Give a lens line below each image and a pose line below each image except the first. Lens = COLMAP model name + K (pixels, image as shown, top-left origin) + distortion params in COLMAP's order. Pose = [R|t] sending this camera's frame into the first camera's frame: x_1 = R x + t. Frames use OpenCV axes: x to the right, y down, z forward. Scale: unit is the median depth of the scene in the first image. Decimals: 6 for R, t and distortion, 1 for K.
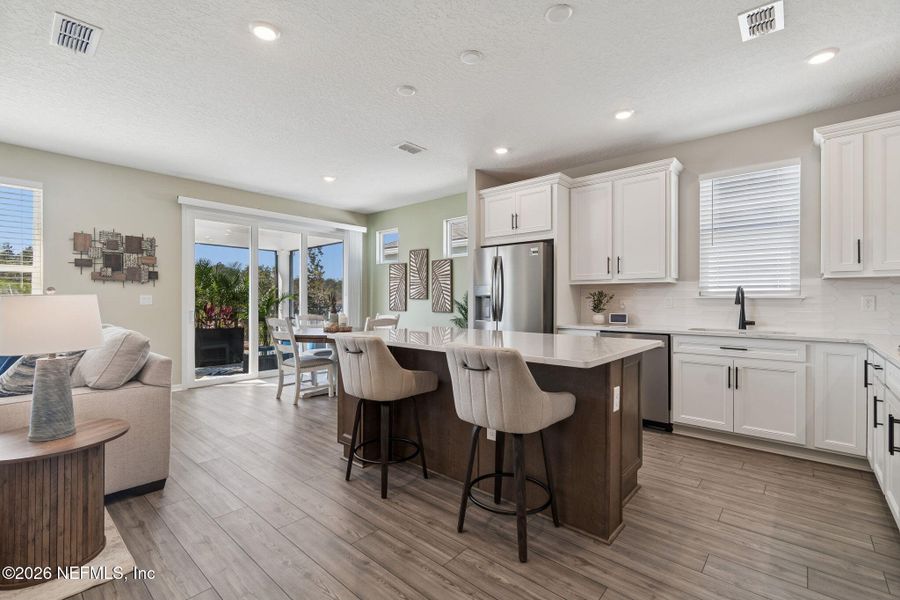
lens RADIAL K [[402.5, 0, 447.1], [0, 402.5, 299.6], [0, 0, 1]] dist [0.009703, -0.002595]
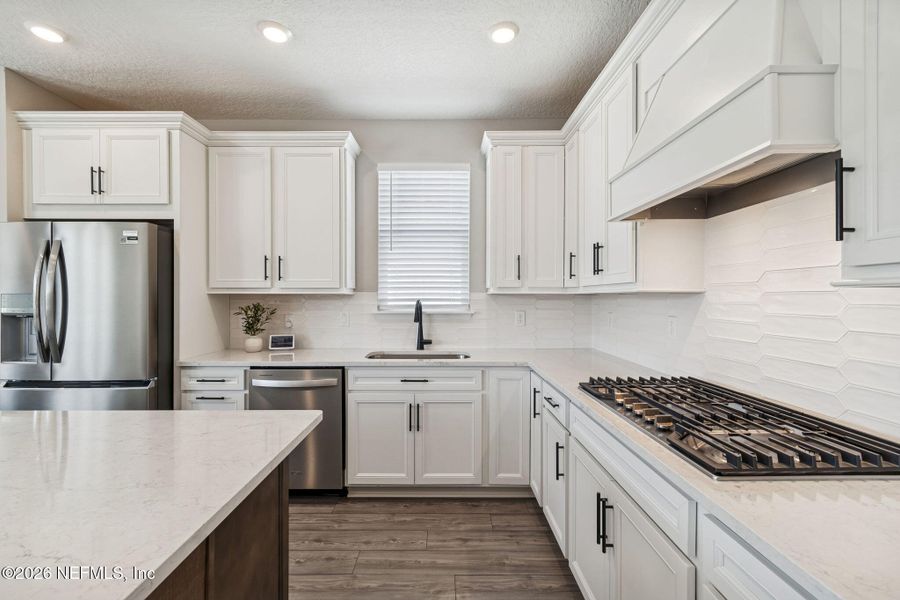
lens RADIAL K [[402.5, 0, 443.6], [0, 402.5, 297.5], [0, 0, 1]] dist [0.009703, -0.002595]
pose [[0.749788, -0.001470, 0.661677, 0.176902], [0.000845, 0.999999, 0.001265, -0.035490], [-0.661678, -0.000389, 0.749788, 0.288533]]
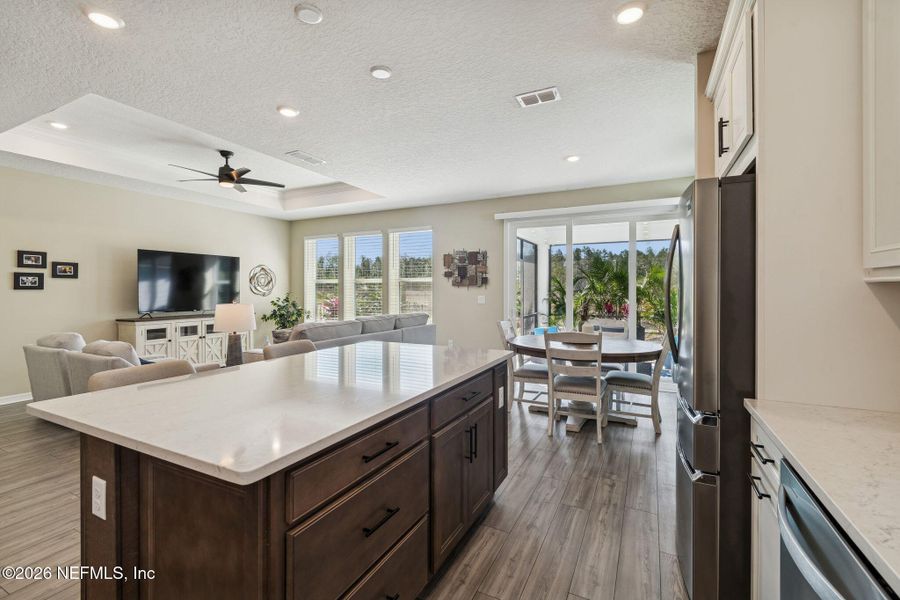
lens RADIAL K [[402.5, 0, 449.1], [0, 402.5, 293.8], [0, 0, 1]] dist [0.009703, -0.002595]
pose [[0.262585, 0.006671, -0.964886, 0.603285], [0.002814, 0.999967, 0.007679, -0.035234], [0.964905, -0.004731, 0.262558, 0.710396]]
